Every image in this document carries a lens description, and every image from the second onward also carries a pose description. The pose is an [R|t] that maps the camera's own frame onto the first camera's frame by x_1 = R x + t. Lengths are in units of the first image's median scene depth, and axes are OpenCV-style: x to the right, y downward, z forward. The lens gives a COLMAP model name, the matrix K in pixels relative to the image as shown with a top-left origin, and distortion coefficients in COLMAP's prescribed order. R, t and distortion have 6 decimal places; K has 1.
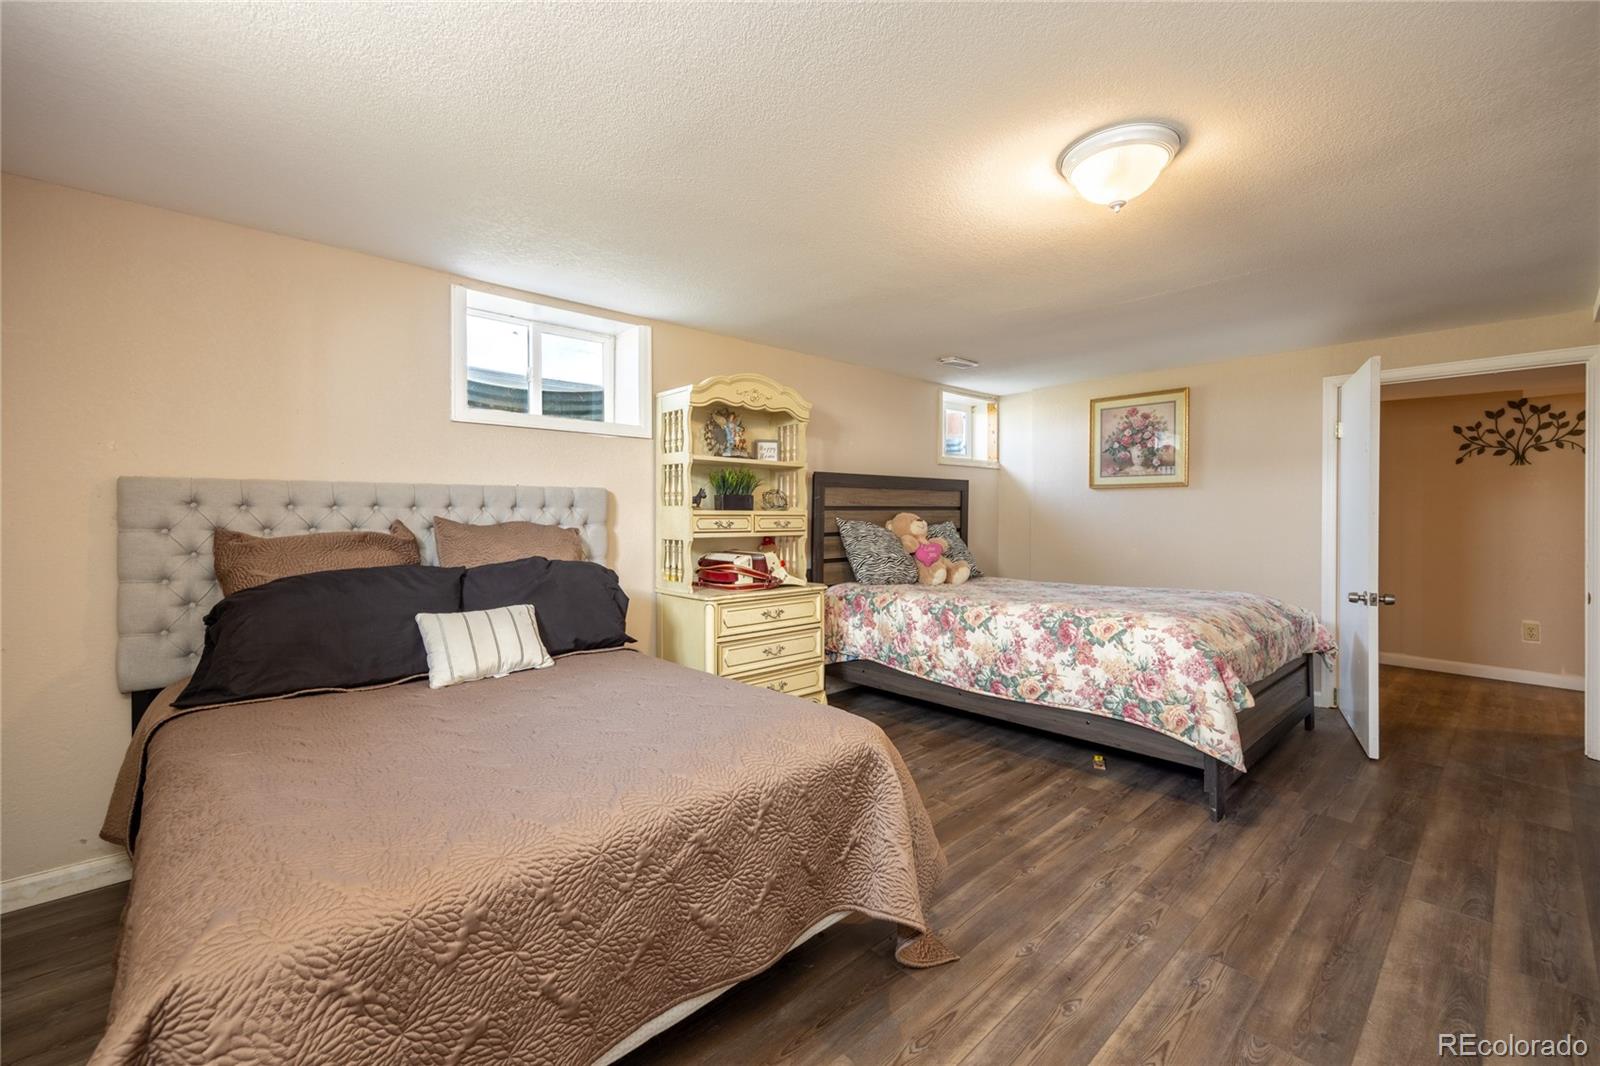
lens RADIAL K [[658.0, 0, 777.2], [0, 658.0, 515.6], [0, 0, 1]] dist [0.024982, -0.000049]
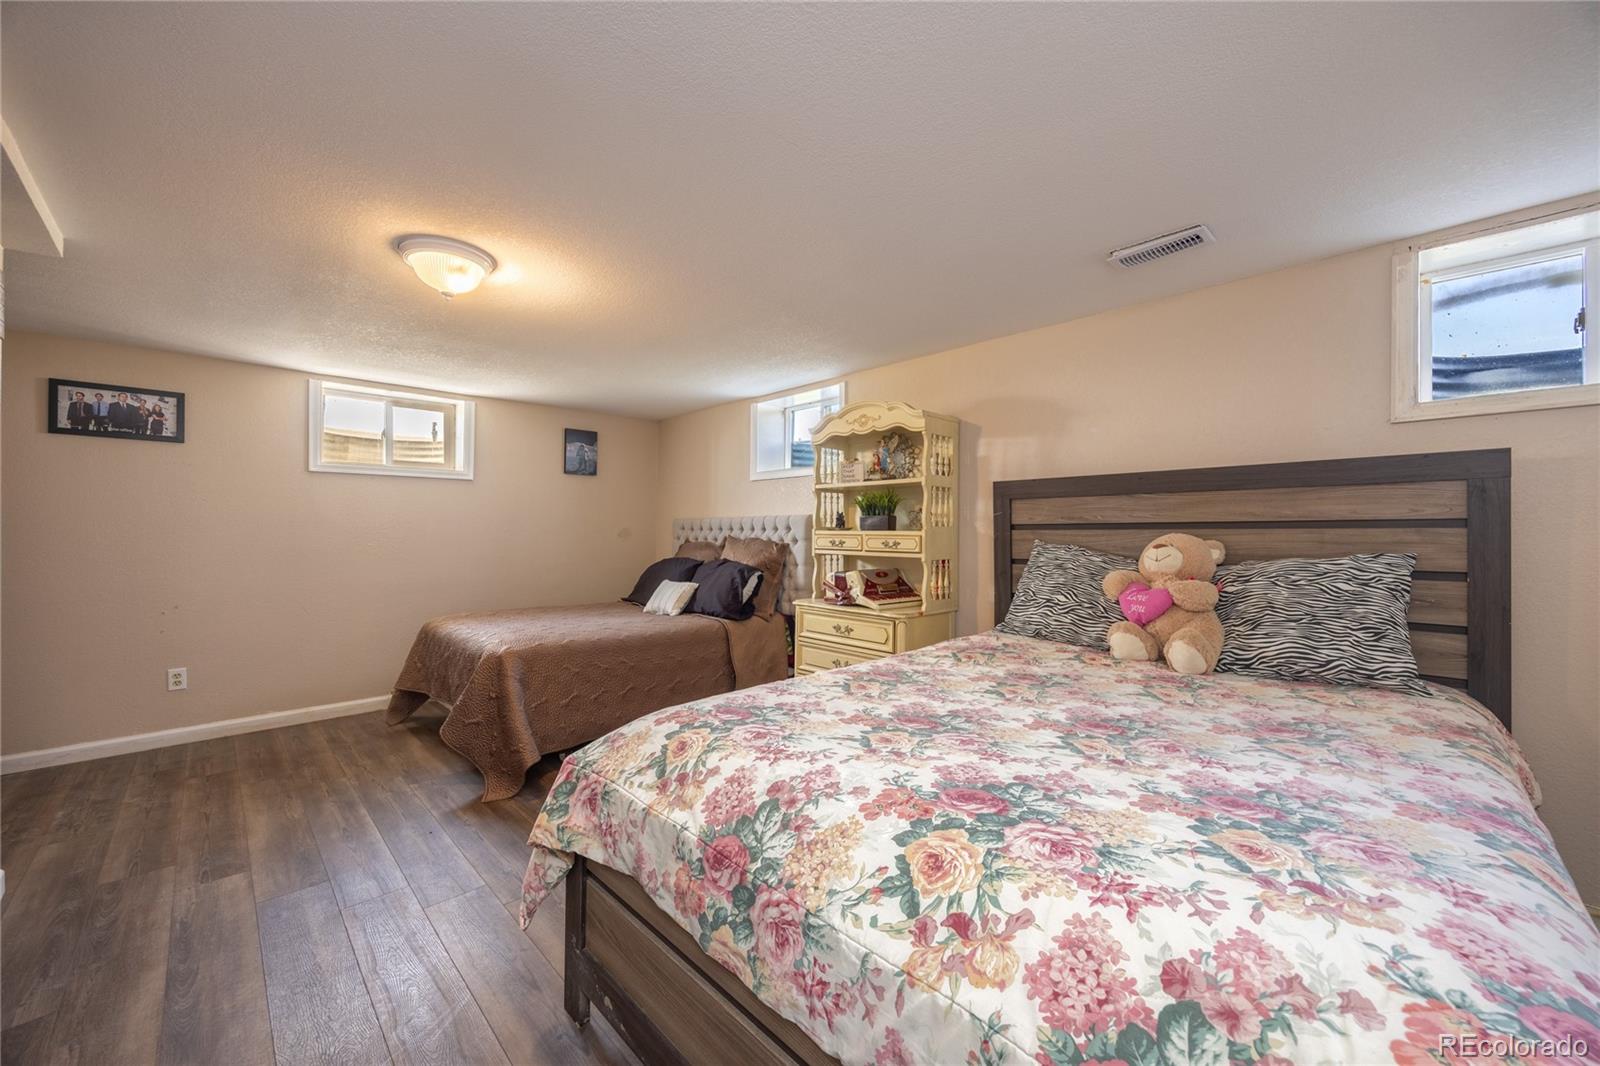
lens RADIAL K [[617.1, 0, 804.8], [0, 617.1, 530.3], [0, 0, 1]] dist [-0.001386, -0.000233]
pose [[0.041903, -0.002464, -0.999119, 0.802292], [-0.001663, 0.999995, -0.002536, -0.005063], [0.999120, 0.001767, 0.041899, 0.738324]]
